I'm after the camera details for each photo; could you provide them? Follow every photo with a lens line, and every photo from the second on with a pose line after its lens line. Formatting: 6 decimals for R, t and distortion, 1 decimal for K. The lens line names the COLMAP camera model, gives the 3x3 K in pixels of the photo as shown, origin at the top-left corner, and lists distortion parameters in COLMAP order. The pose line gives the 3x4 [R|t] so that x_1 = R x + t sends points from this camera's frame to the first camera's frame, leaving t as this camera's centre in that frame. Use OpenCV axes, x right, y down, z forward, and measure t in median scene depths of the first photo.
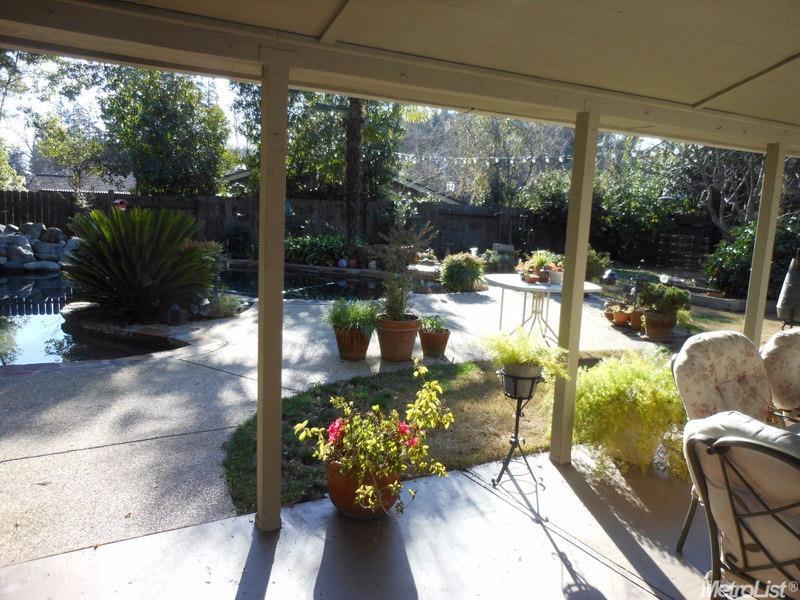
lens RADIAL K [[652.4, 0, 390.9], [0, 652.4, 292.7], [0, 0, 1]] dist [-0.022779, 0.064622]
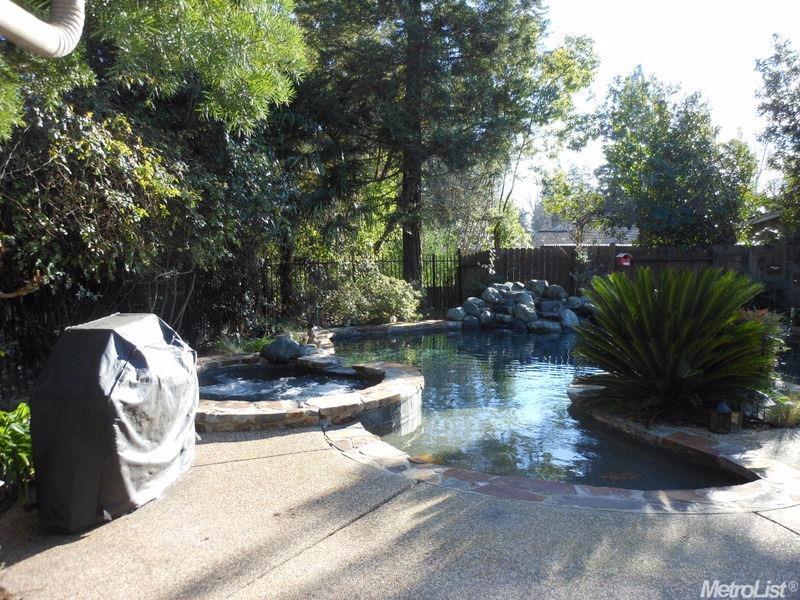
lens RADIAL K [[652.4, 0, 399.0], [0, 652.4, 293.2], [0, 0, 1]] dist [-0.022779, 0.064622]
pose [[0.764454, 0.007598, -0.644633, -0.139462], [-0.055832, 0.996954, -0.054459, -0.041104], [0.642256, 0.077623, 0.762550, 0.220238]]
